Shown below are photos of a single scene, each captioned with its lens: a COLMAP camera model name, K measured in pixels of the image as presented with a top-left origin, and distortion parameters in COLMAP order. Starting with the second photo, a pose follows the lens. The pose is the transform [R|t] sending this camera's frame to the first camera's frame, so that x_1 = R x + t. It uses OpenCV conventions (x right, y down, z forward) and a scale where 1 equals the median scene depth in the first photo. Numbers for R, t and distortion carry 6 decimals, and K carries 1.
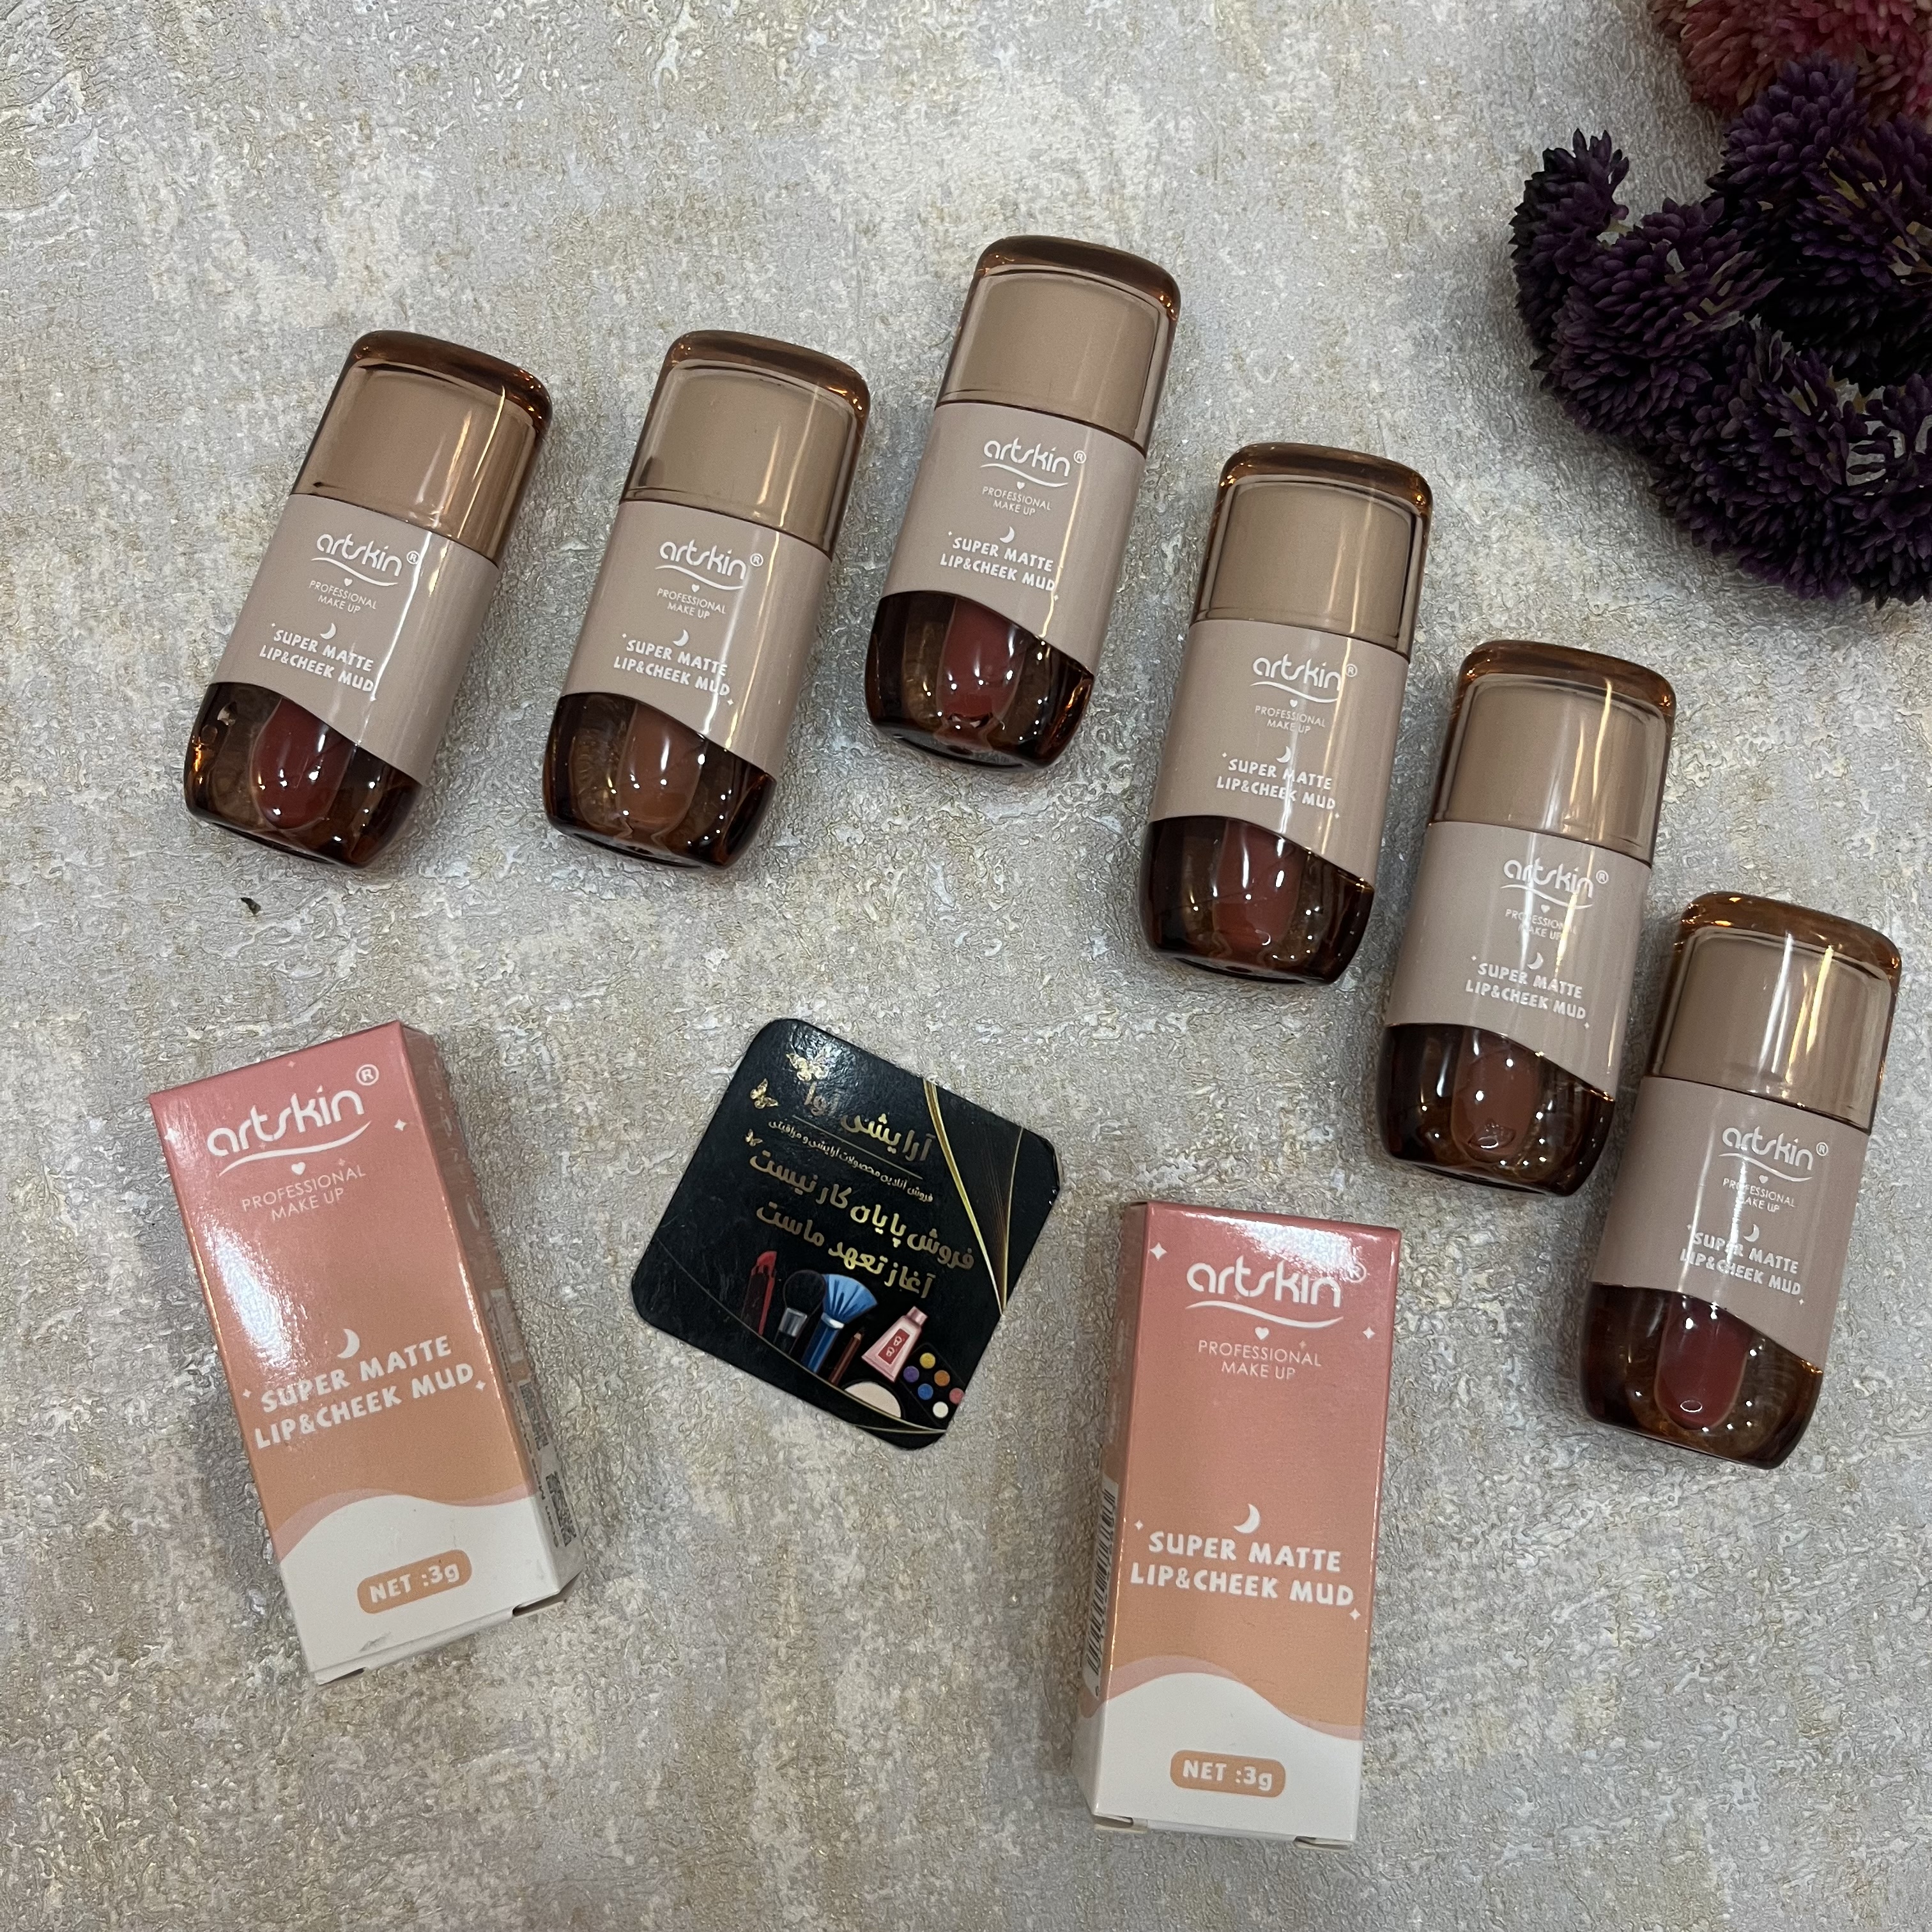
lens RADIAL K [[2047.6, 0, 953.6], [0, 2047.6, 974.7], [0, 0, 1]] dist [-0.013571, 0.000000]
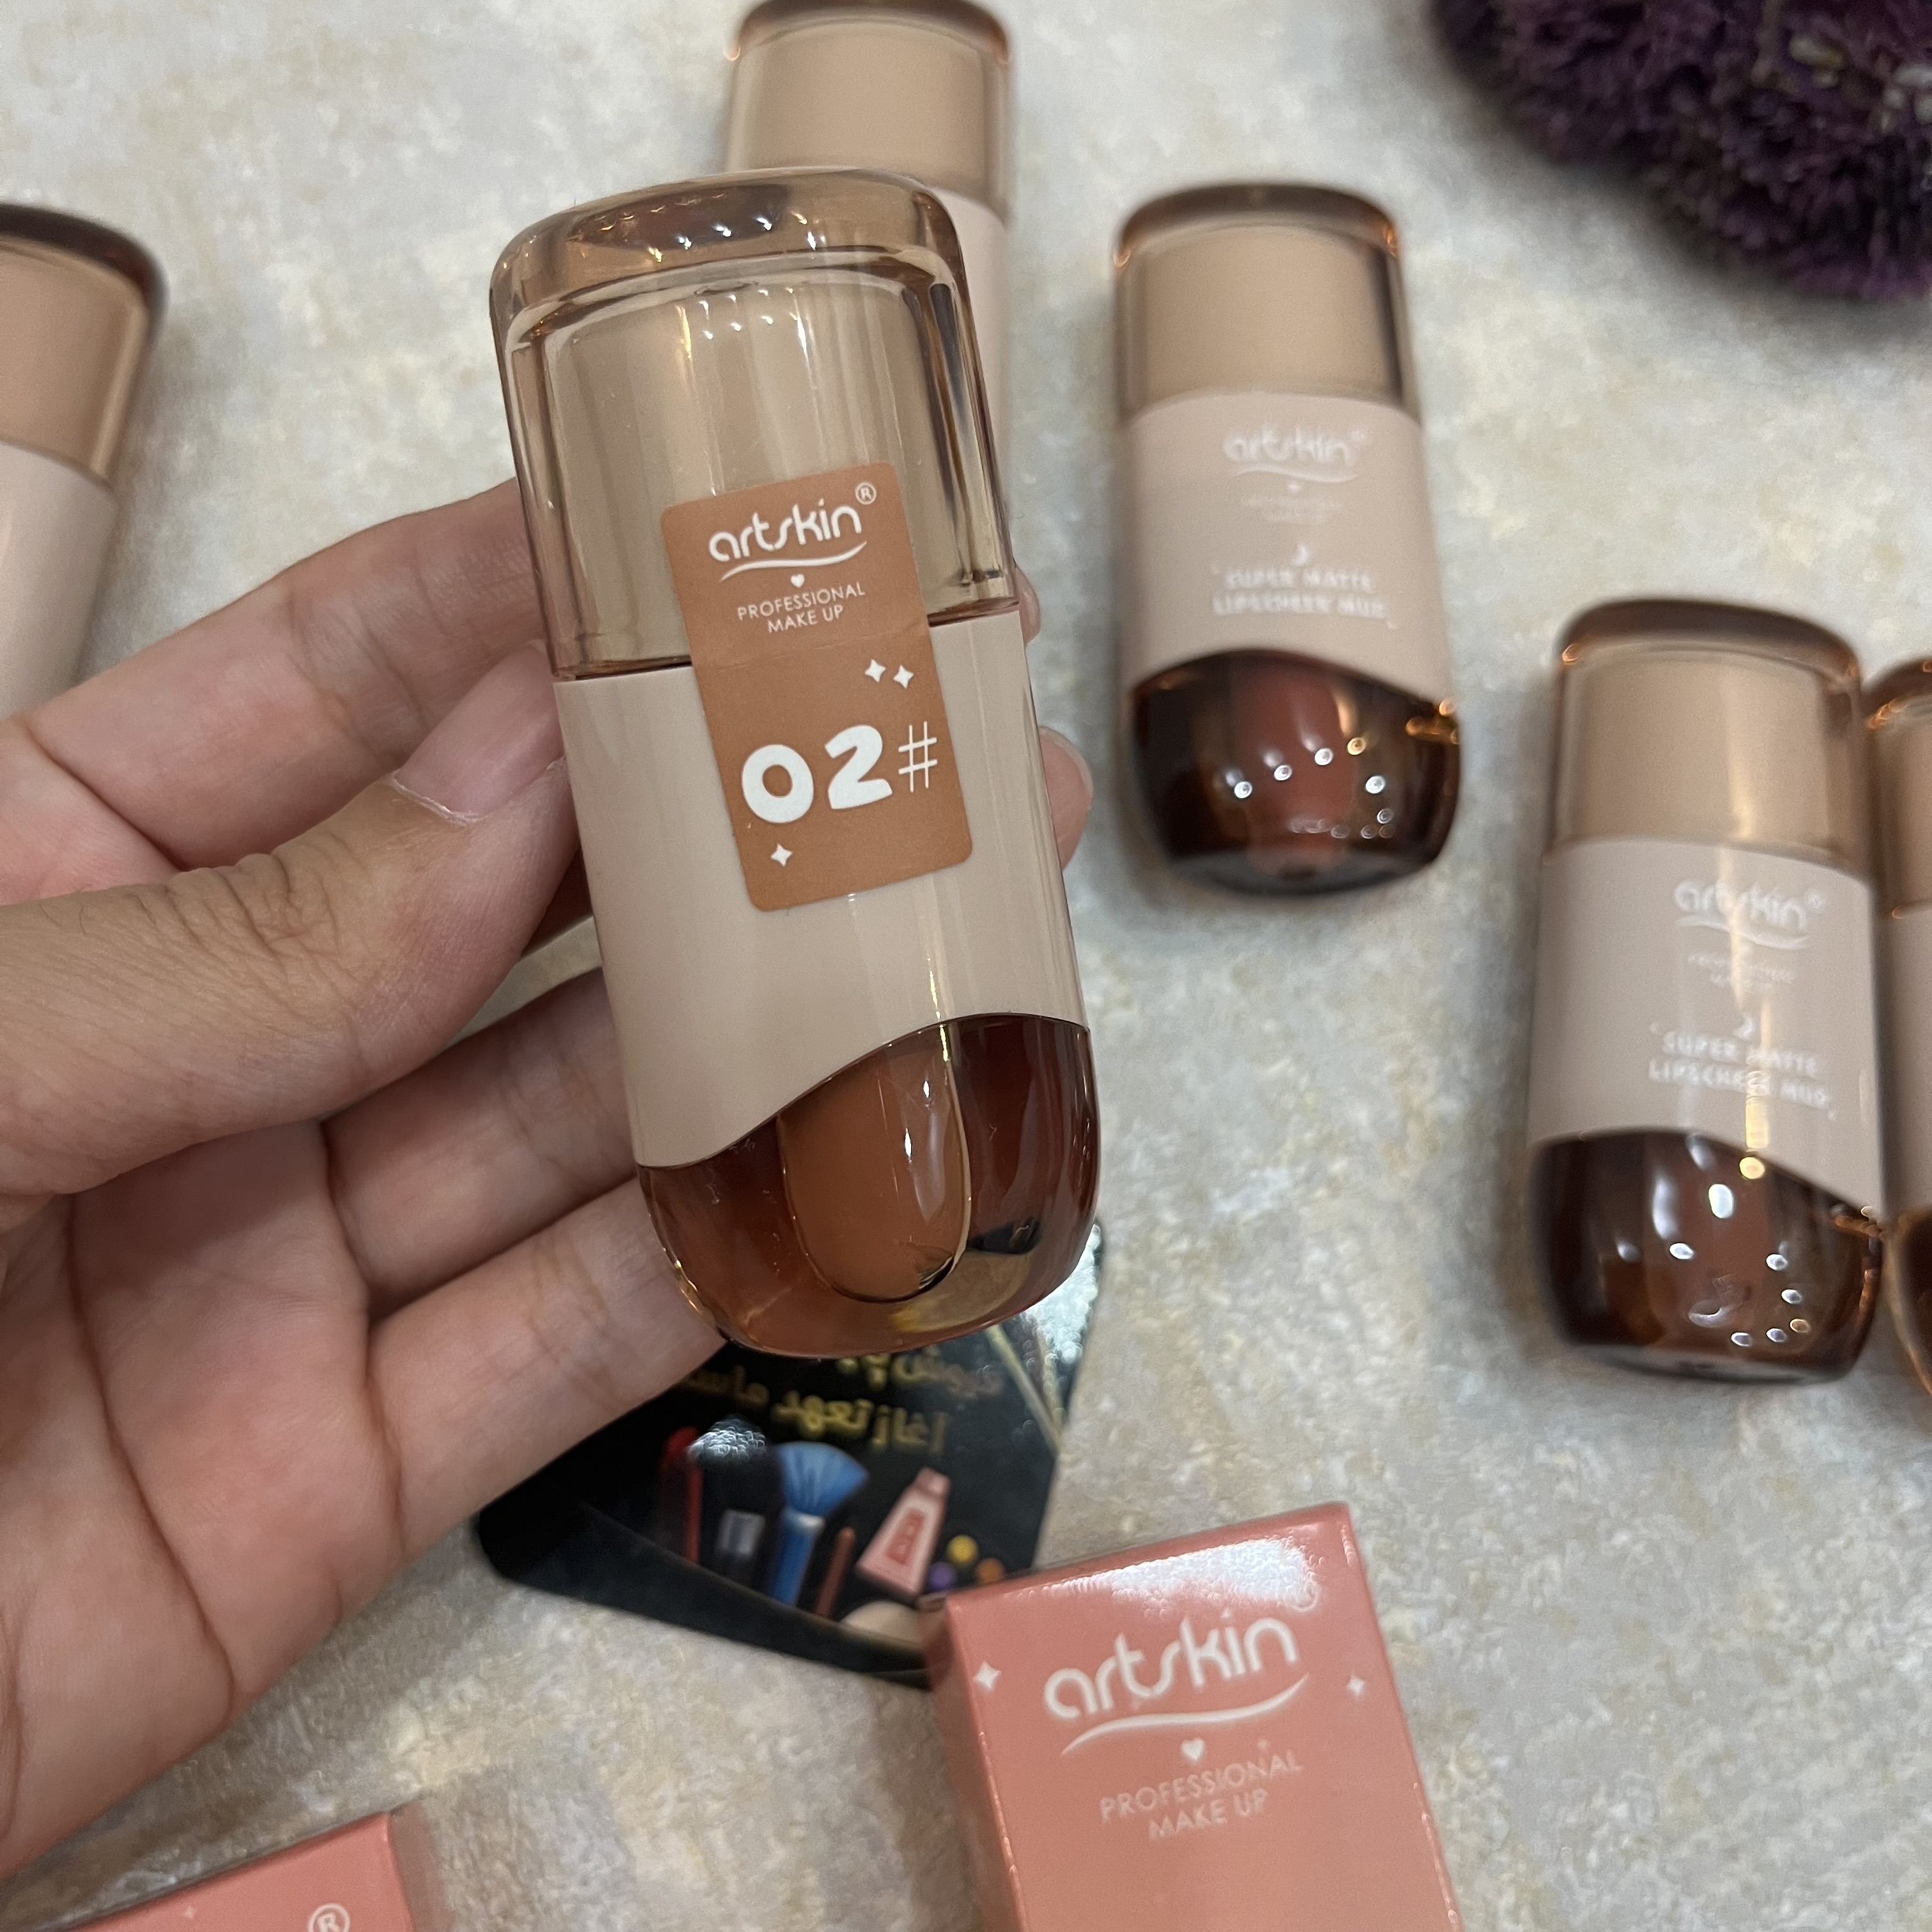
lens RADIAL K [[2047.6, 0, 975.4], [0, 2047.6, 978.2], [0, 0, 1]] dist [-0.013571, 0.000000]
pose [[0.975414, -0.173894, 0.135384, -0.063305], [0.195015, 0.967209, -0.162712, 0.120022], [-0.102650, 0.185113, 0.977341, 0.340876]]
